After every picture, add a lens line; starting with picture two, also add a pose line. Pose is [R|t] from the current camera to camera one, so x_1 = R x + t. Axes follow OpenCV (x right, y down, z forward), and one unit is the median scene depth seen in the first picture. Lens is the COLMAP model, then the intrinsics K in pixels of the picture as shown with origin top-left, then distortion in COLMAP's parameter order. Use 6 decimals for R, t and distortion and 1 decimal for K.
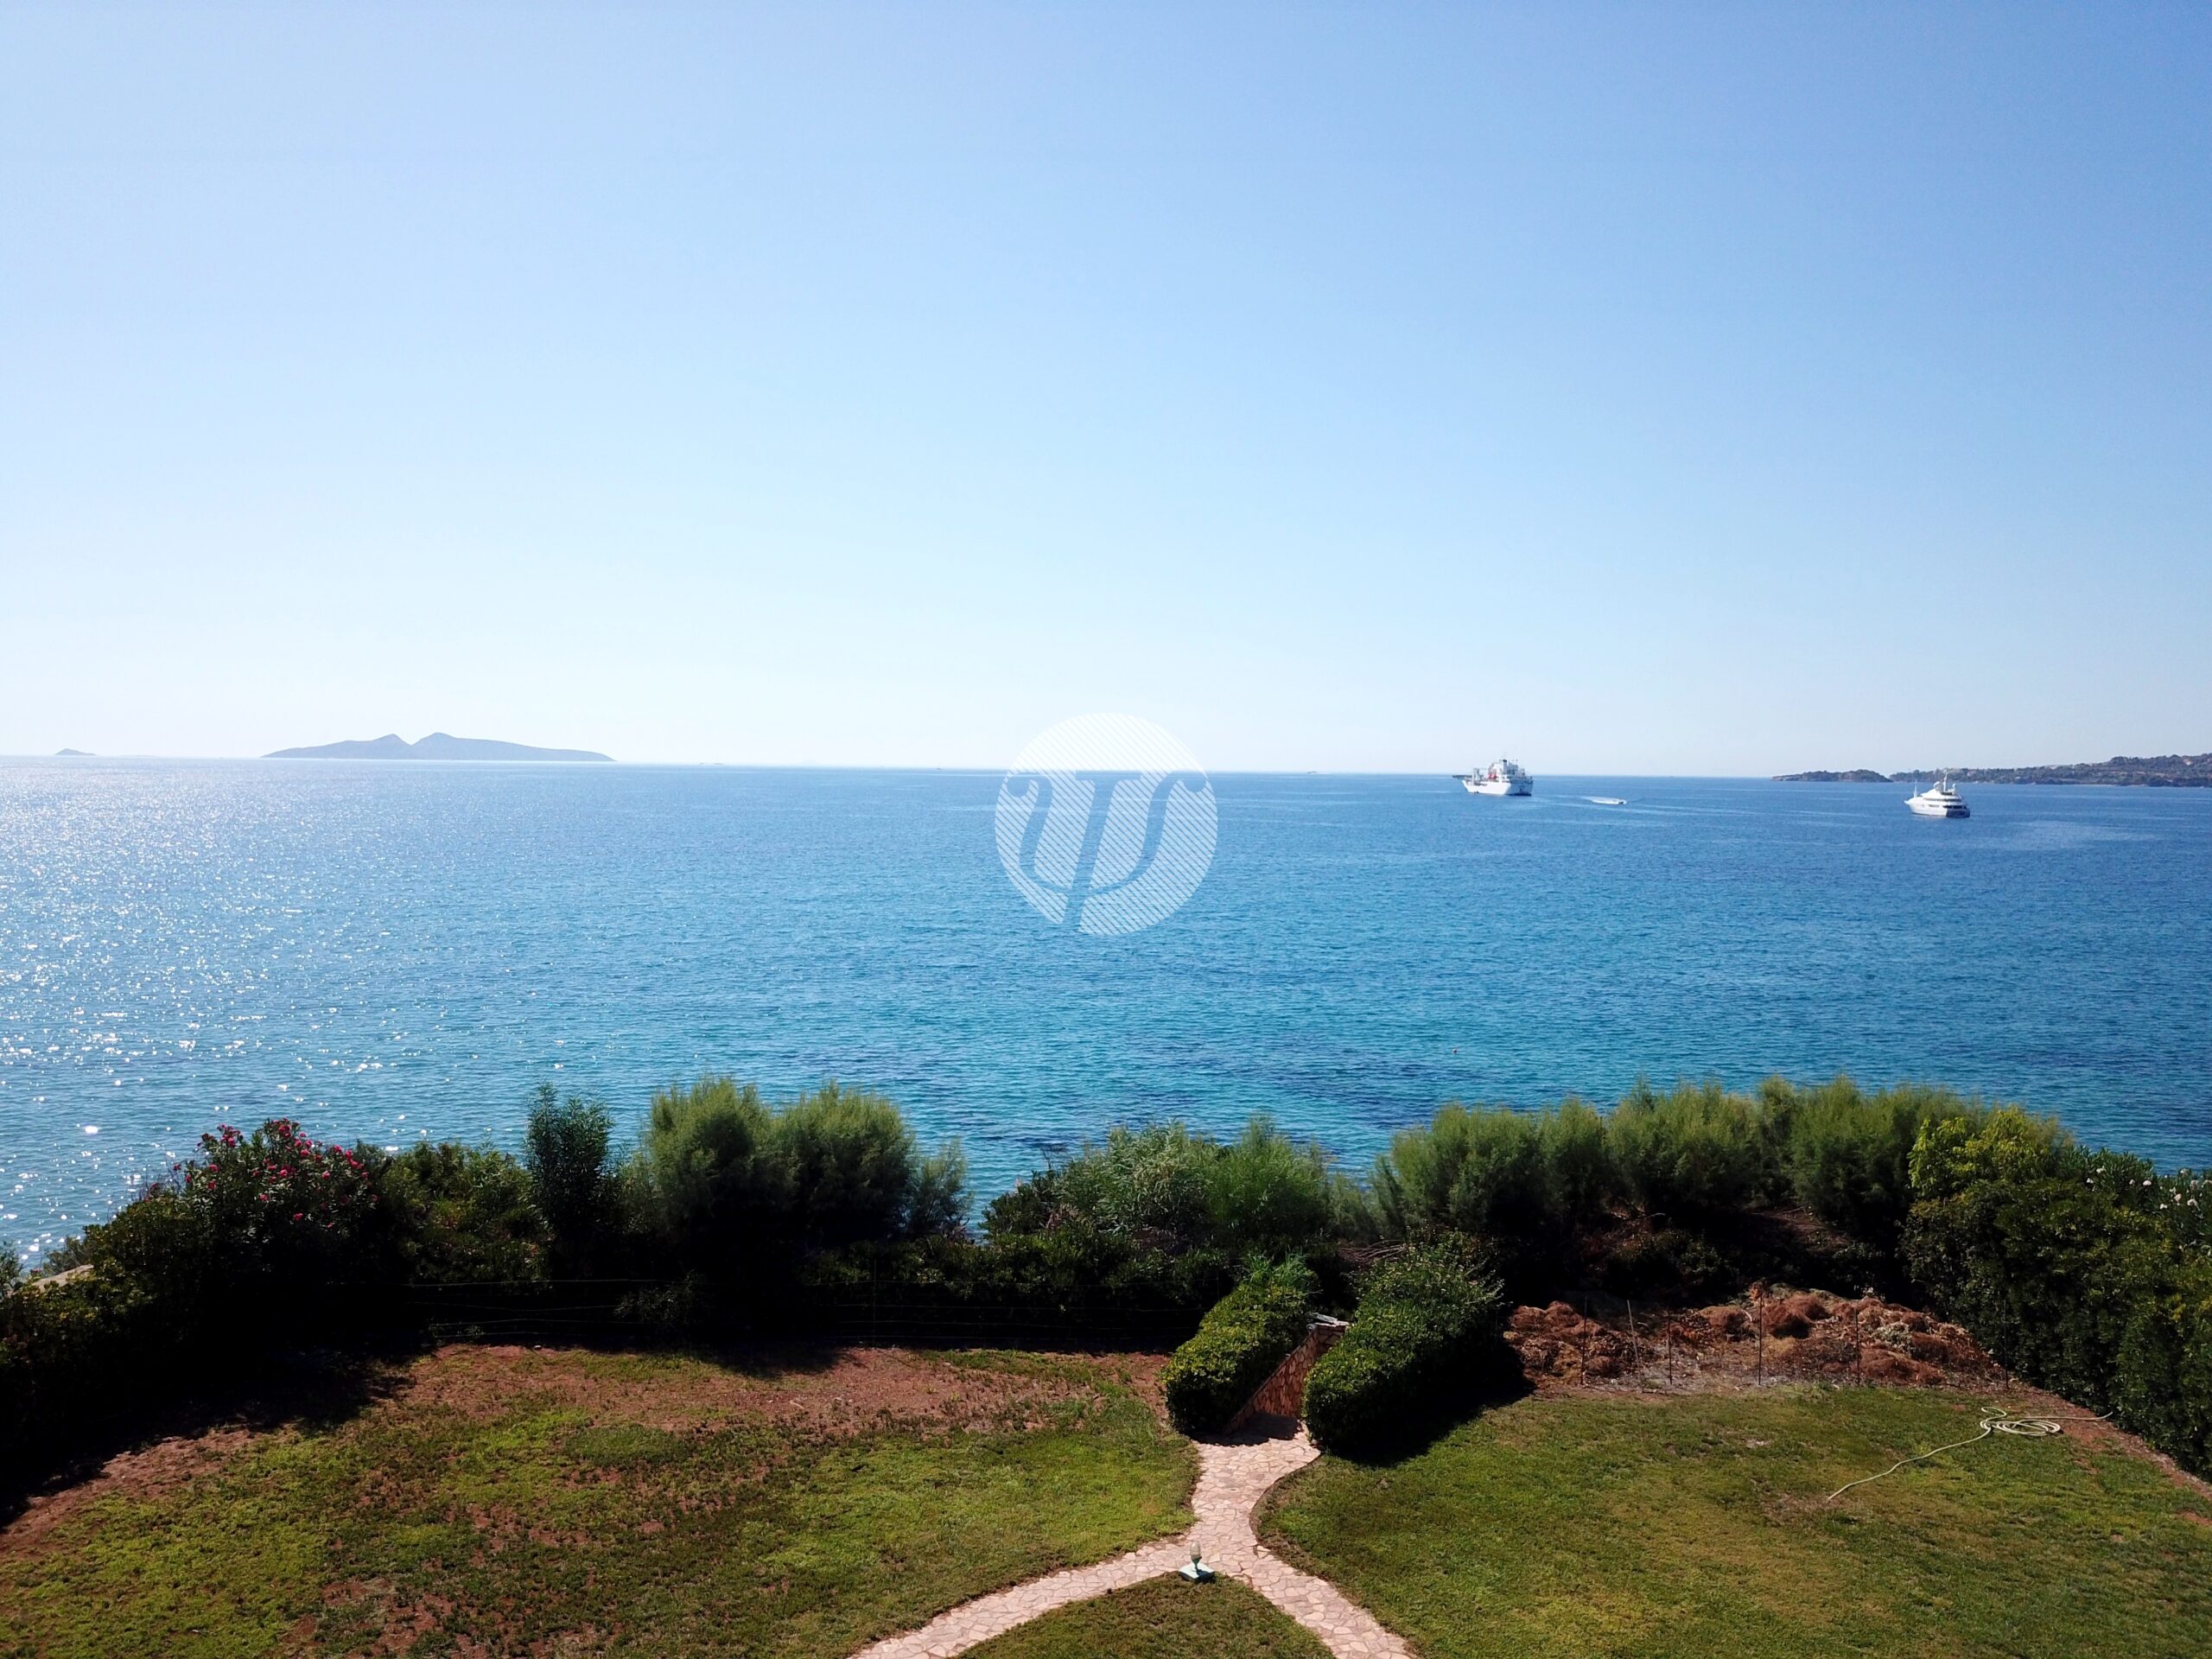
lens RADIAL K [[1711.7, 0, 1128.0], [0, 1711.7, 829.8], [0, 0, 1]] dist [-0.012755, 0.005759]
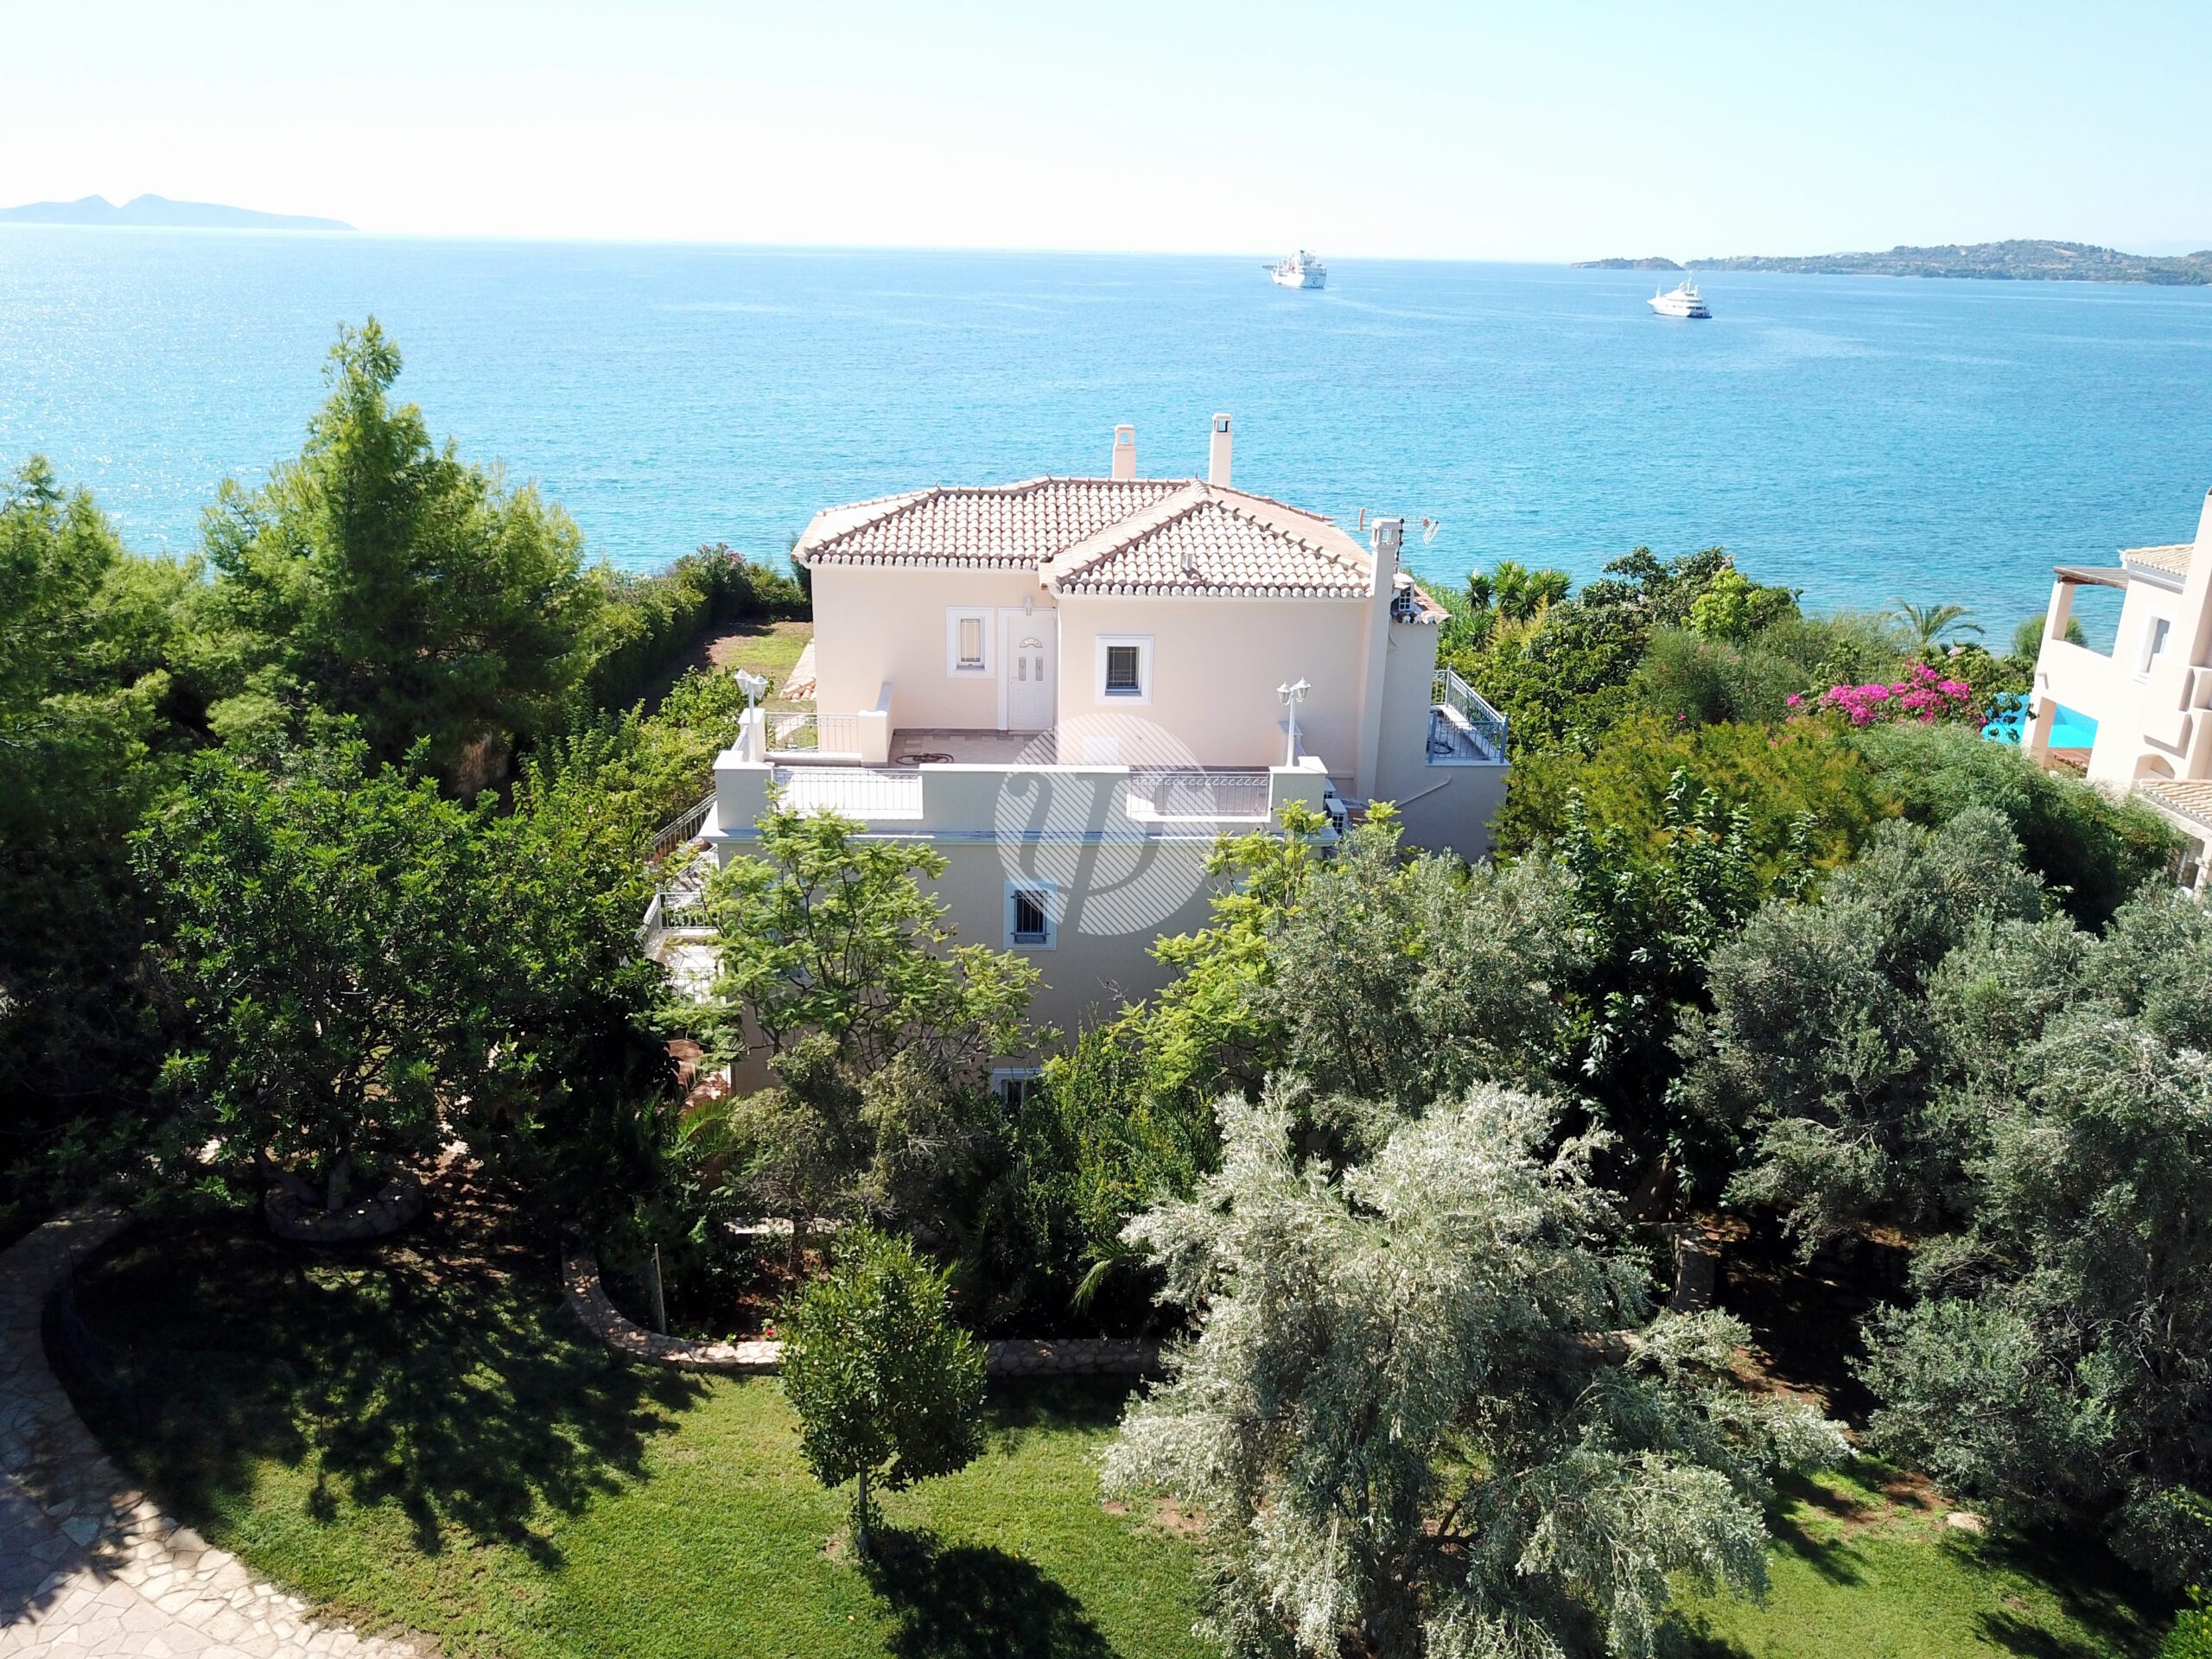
lens RADIAL K [[1734.1, 0, 1101.2], [0, 1734.1, 829.3], [0, 0, 1]] dist [0.005917, -0.003775]
pose [[0.995111, -0.023567, 0.095909, -0.137203], [-0.005008, 0.957820, 0.287324, -0.194207], [-0.098635, -0.286399, 0.953020, -1.825865]]
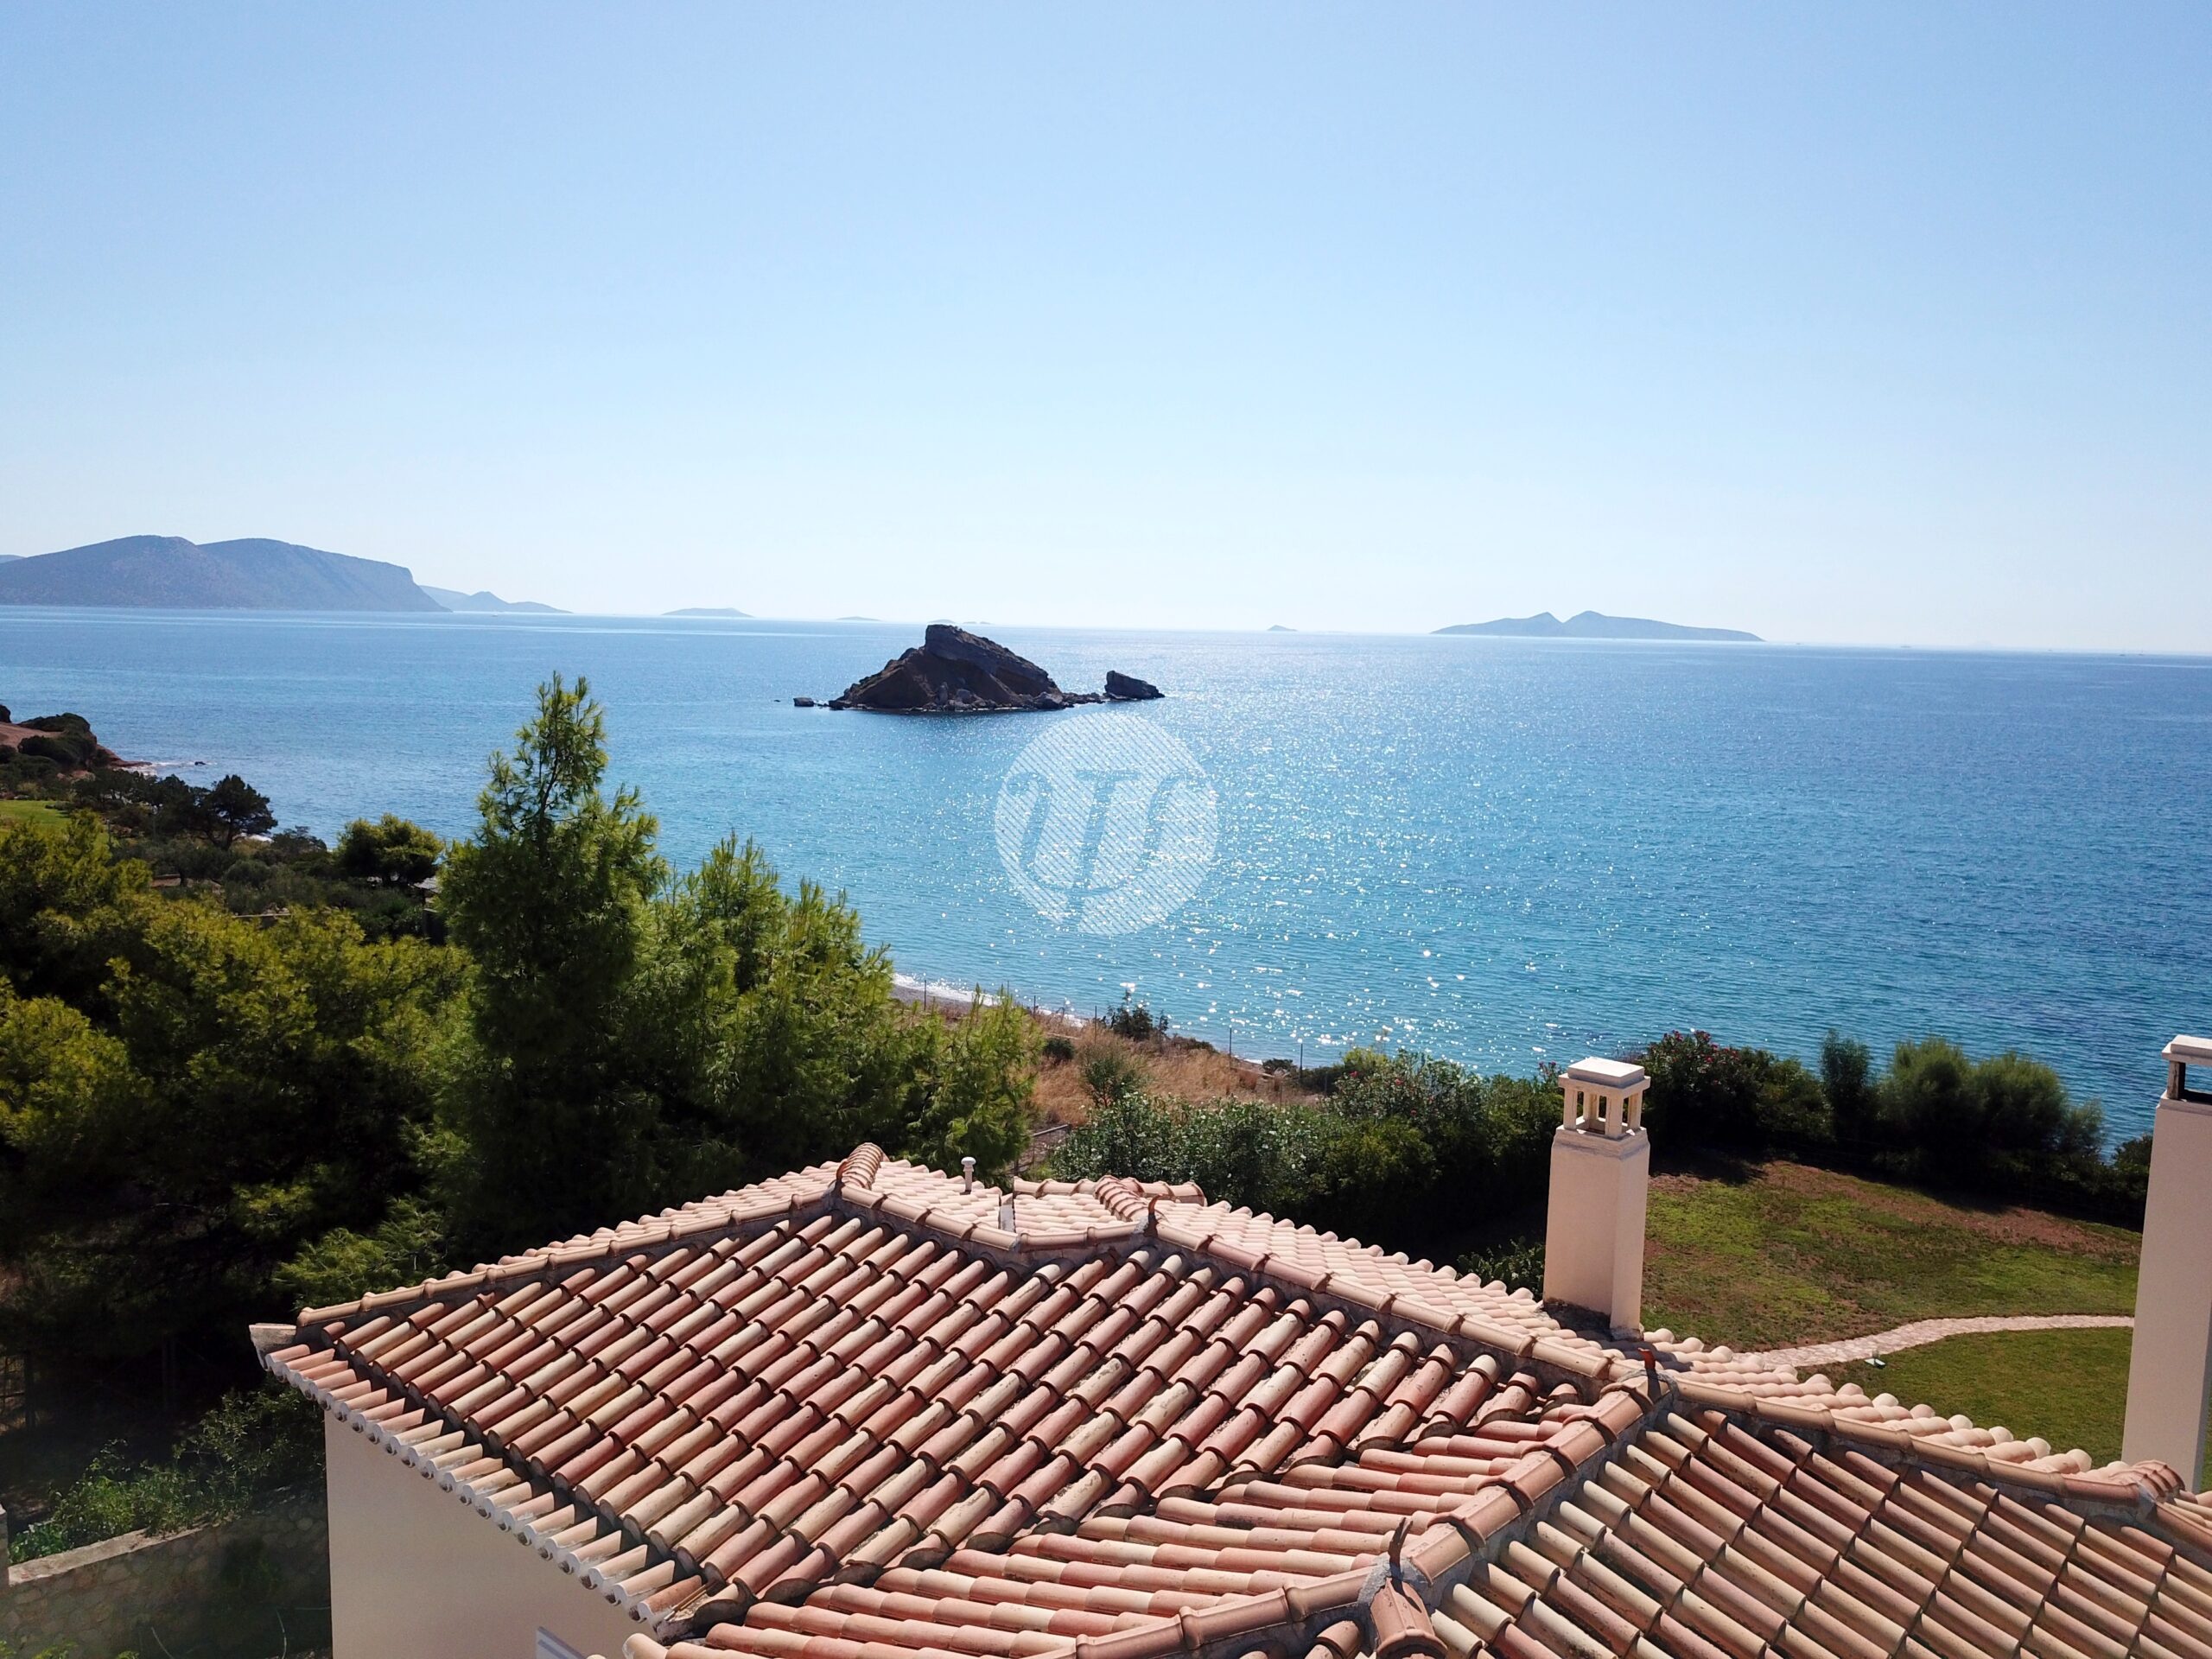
lens RADIAL K [[1726.2, 0, 1106.0], [0, 1726.2, 829.5], [0, 0, 1]] dist [0.011592, 0.008152]
pose [[0.794981, 0.077888, -0.601614, 0.130602], [-0.035066, 0.995965, 0.082606, -0.187817], [0.605620, -0.044574, 0.794504, -0.917692]]
